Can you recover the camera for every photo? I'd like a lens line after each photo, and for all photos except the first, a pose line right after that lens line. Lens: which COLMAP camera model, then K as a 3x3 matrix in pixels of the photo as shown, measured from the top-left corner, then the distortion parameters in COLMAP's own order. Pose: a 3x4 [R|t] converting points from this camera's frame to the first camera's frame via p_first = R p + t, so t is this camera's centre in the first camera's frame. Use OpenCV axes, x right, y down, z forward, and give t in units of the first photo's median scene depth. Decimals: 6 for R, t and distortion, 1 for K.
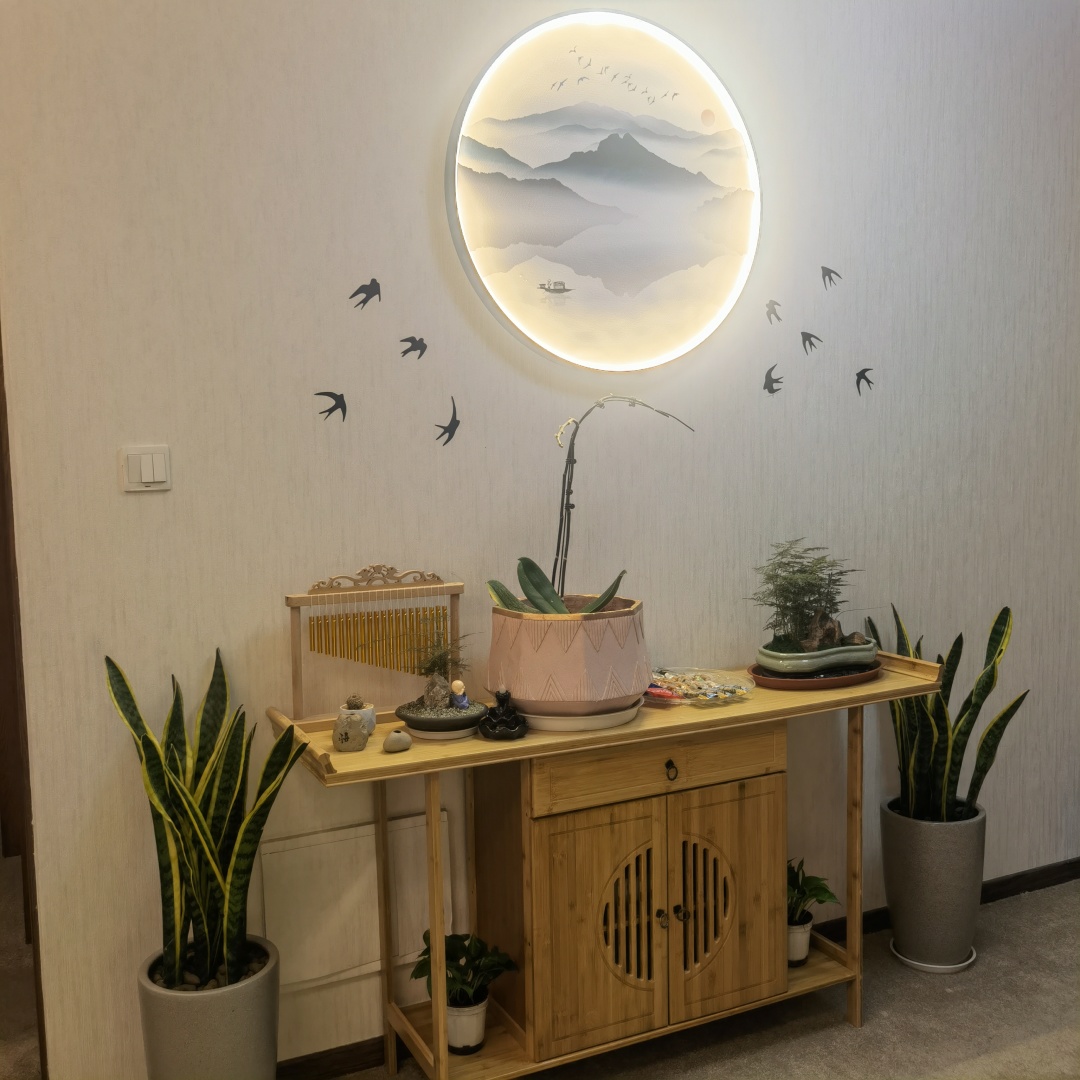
lens RADIAL K [[1118.9, 0, 540.0], [0, 1118.9, 540.0], [0, 0, 1]] dist [-0.002063, 0.039588]
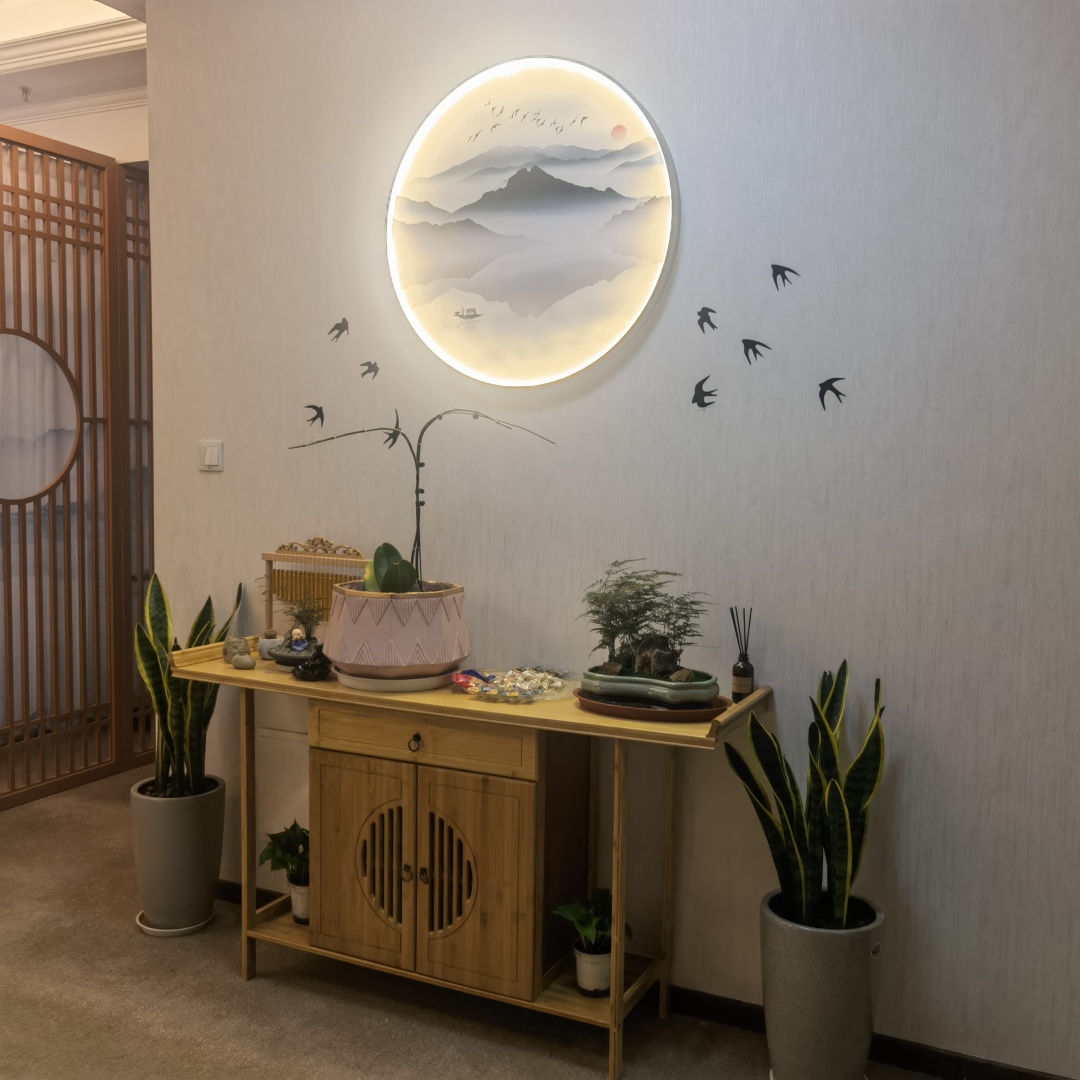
lens RADIAL K [[1152.4, 0, 540.0], [0, 1152.4, 540.0], [0, 0, 1]] dist [0.005102, -0.026524]
pose [[0.615740, 0.092494, -0.782502, 1.025905], [-0.103116, 0.994005, 0.036354, -0.048267], [0.781173, 0.058304, 0.621586, 0.350498]]
